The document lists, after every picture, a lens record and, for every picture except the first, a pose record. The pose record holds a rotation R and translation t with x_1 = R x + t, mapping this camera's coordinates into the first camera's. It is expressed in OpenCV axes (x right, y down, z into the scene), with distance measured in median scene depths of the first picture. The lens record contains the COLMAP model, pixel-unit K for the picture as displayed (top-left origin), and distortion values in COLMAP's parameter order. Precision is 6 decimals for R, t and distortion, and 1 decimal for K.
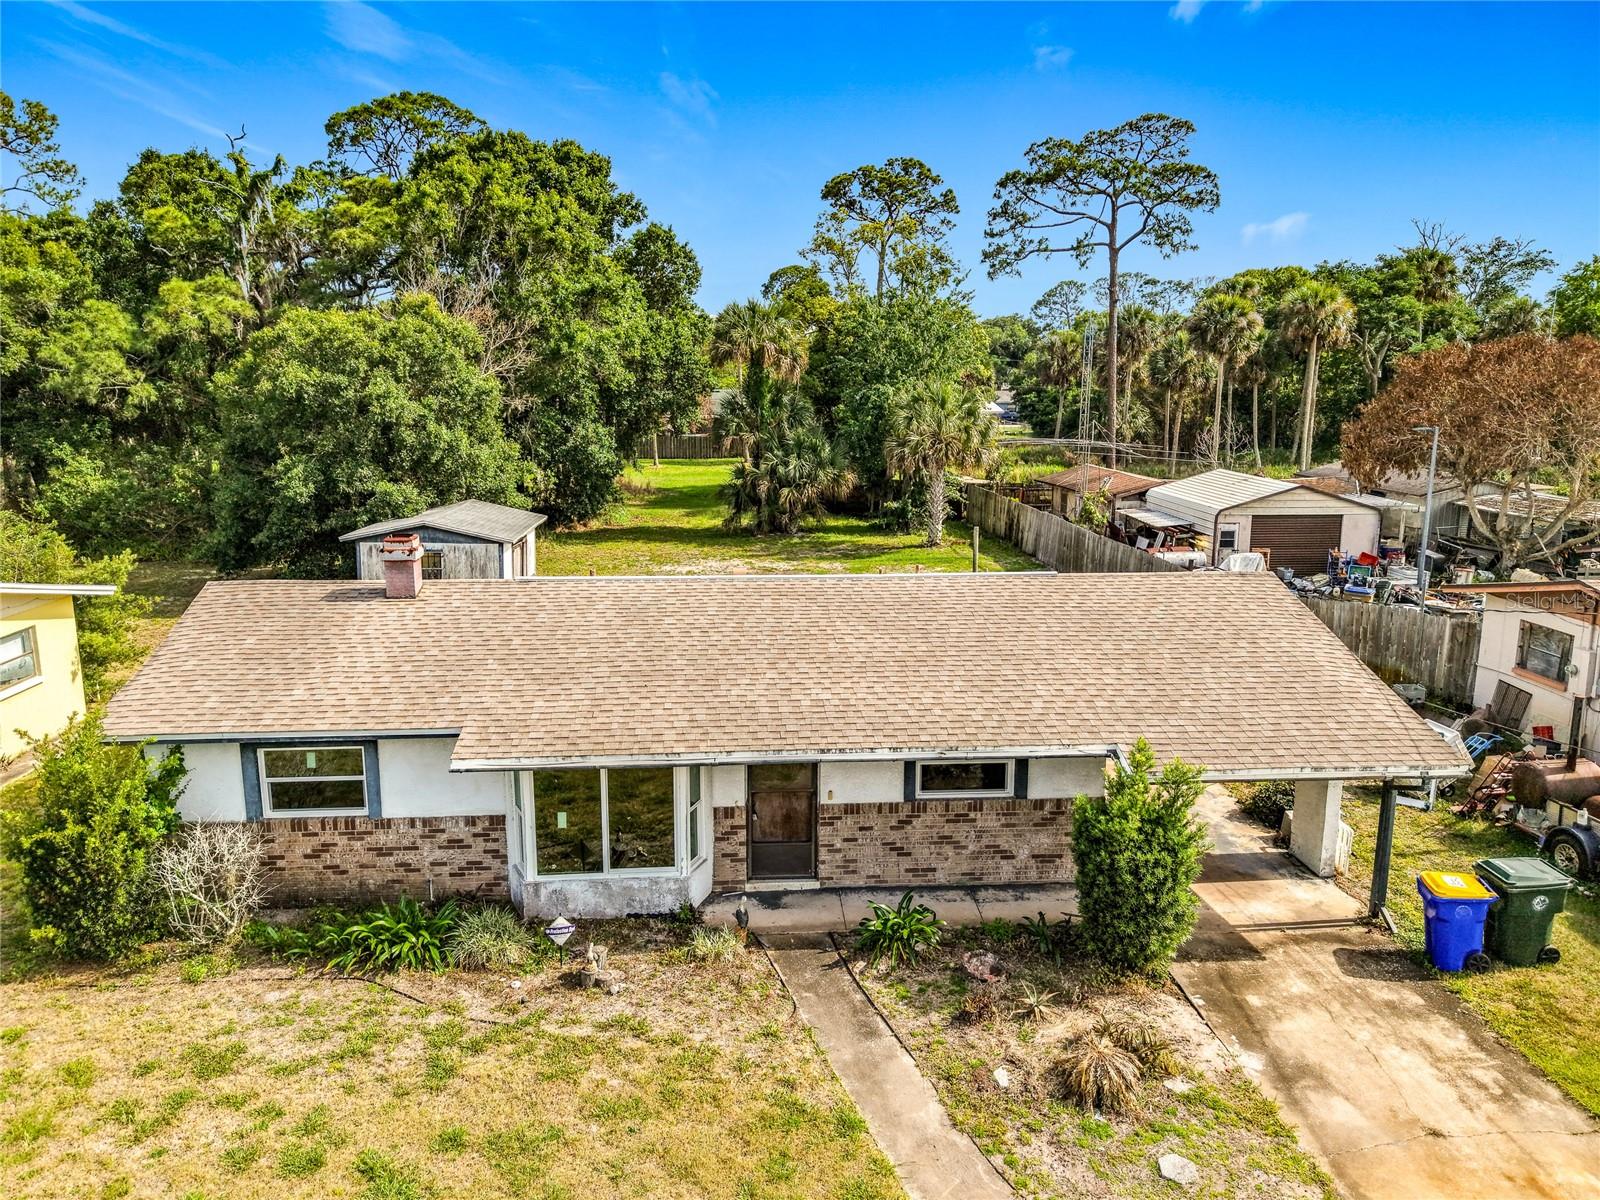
lens RADIAL K [[1098.5, 0, 800.0], [0, 1098.5, 600.0], [0, 0, 1]] dist [0.033422, -0.029373]
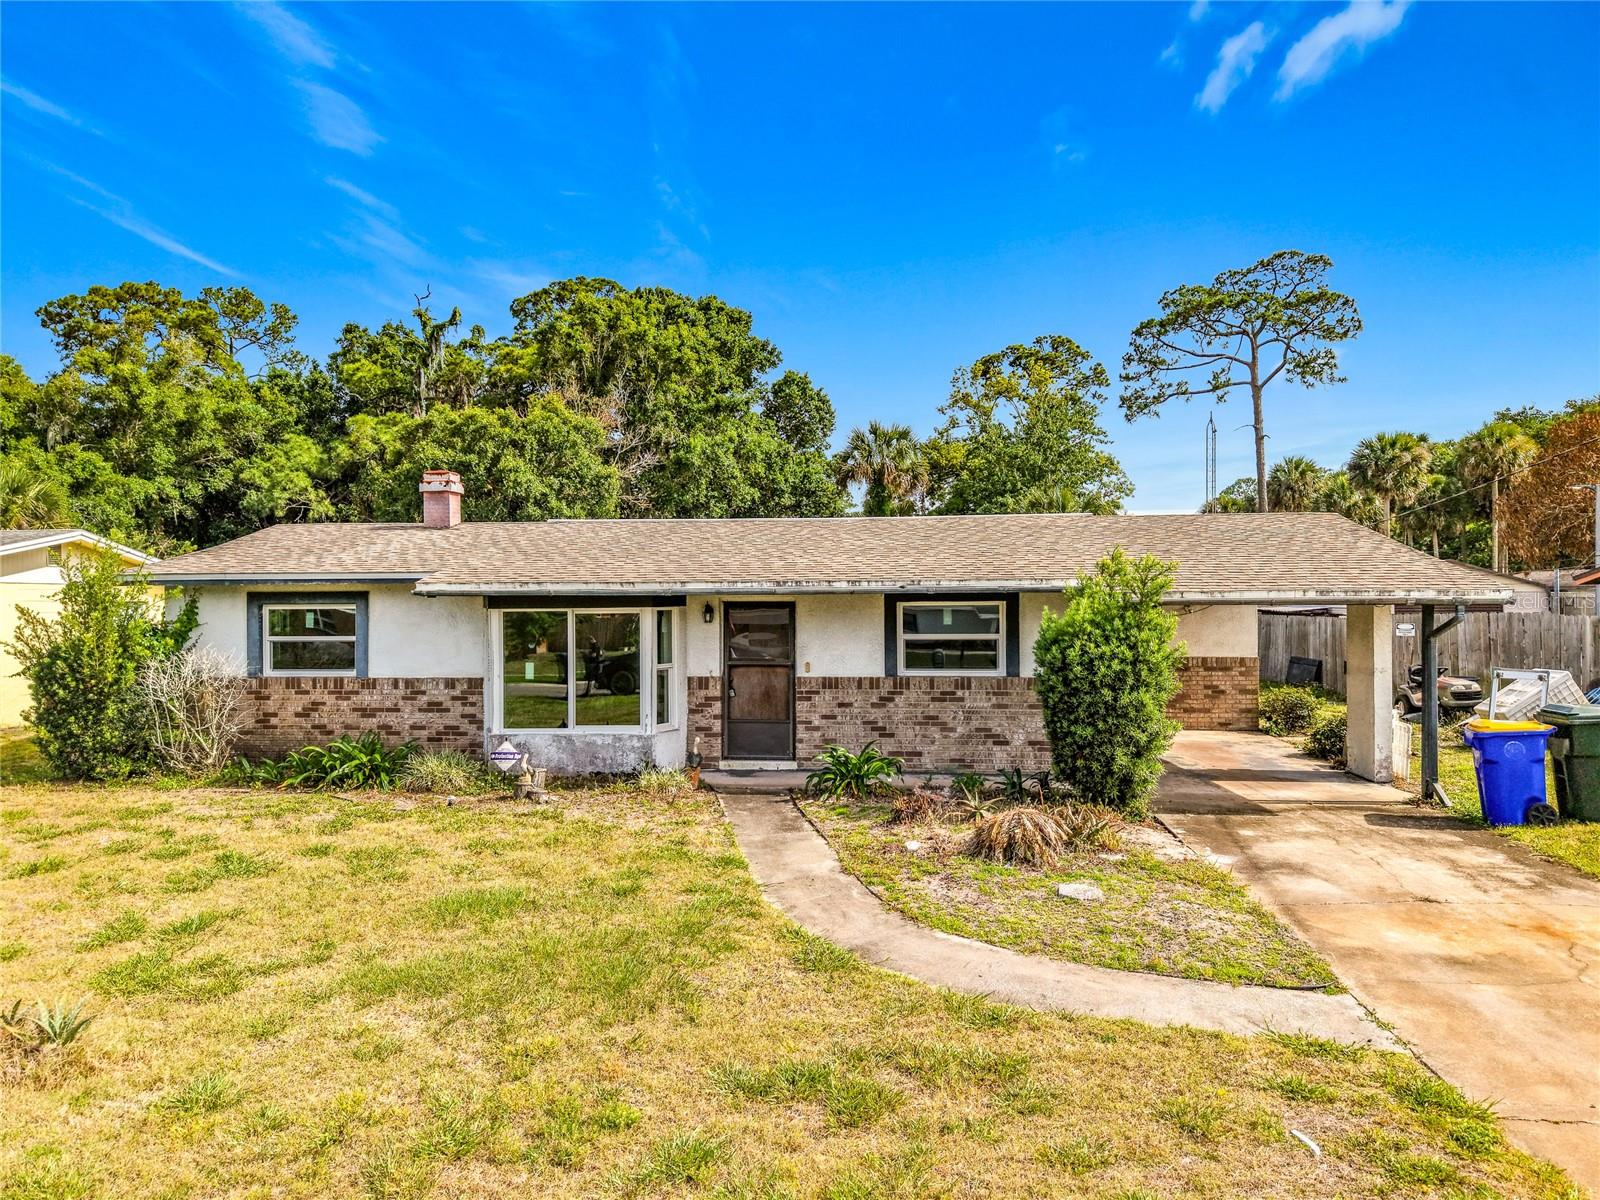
lens RADIAL K [[1092.1, 0, 792.4], [0, 1092.1, 603.5], [0, 0, 1]] dist [0.061496, -0.078305]
pose [[0.985499, -0.007955, -0.169495, 0.175151], [-0.024880, 0.981329, -0.190720, 0.302194], [0.167848, 0.192171, 0.966901, 0.063642]]
